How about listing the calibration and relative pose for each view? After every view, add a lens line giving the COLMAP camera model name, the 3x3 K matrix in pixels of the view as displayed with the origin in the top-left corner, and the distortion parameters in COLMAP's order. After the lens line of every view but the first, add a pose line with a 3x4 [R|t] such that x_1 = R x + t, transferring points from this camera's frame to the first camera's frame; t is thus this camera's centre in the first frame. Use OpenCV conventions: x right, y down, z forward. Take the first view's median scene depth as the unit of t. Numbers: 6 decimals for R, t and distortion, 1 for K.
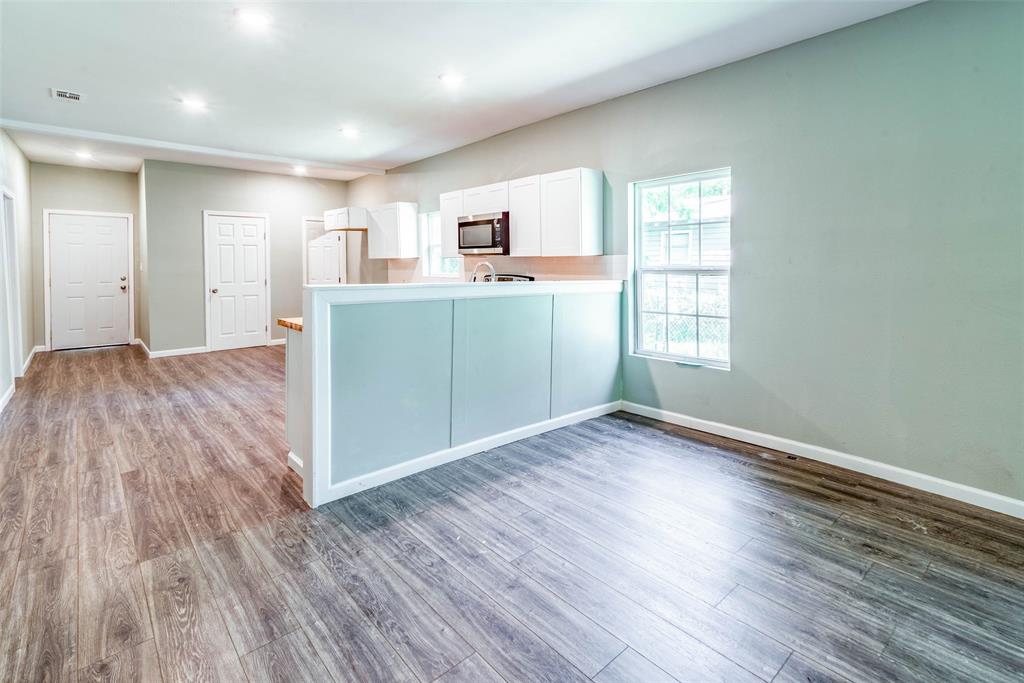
lens RADIAL K [[488.5, 0, 511.4], [0, 488.5, 271.9], [0, 0, 1]] dist [0.004812, 0.000540]
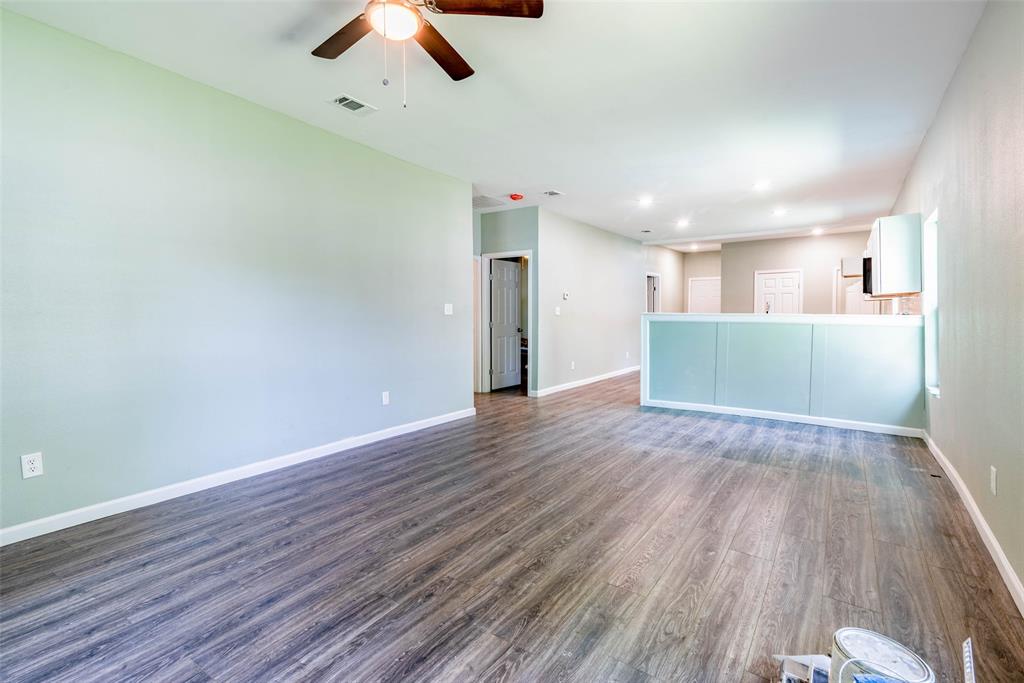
lens RADIAL K [[482.9, 0, 508.2], [0, 482.9, 323.5], [0, 0, 1]] dist [0.004756, 0.000345]
pose [[0.256603, 0.017967, -0.966350, 0.699036], [-0.010322, 0.999821, 0.015848, 0.018762], [0.966462, 0.005908, 0.256743, -0.102001]]
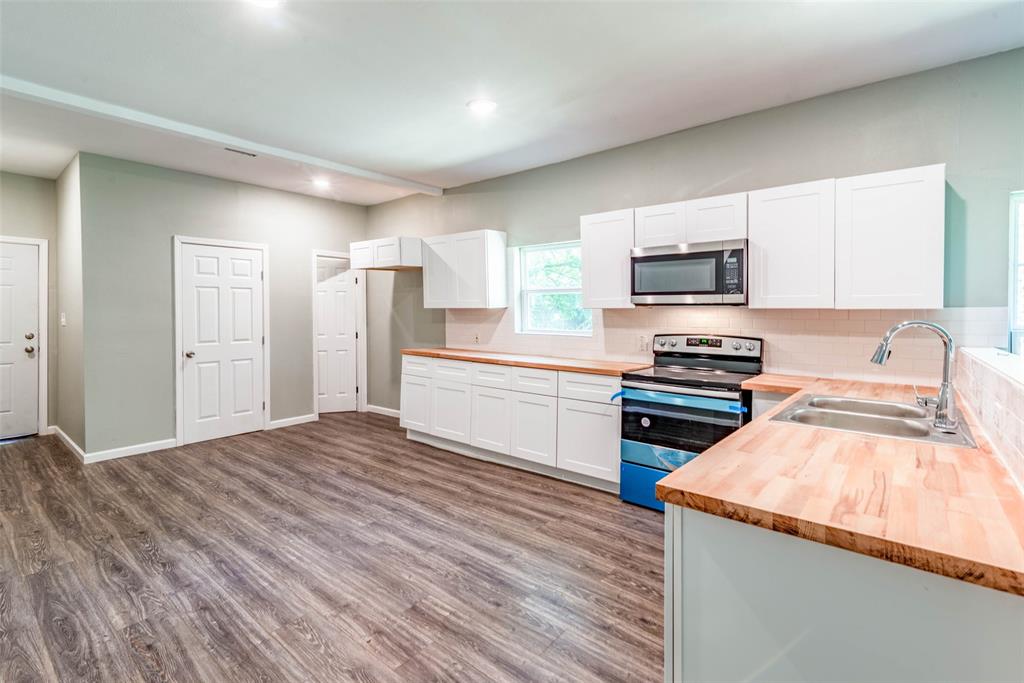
lens RADIAL K [[469.1, 0, 514.3], [0, 469.1, 311.8], [0, 0, 1]] dist [0.005442, 0.000517]
pose [[0.986439, 0.002659, 0.164107, -0.326095], [-0.000156, 0.999884, -0.015263, -0.013128], [-0.164129, 0.015030, 0.986324, 0.341269]]
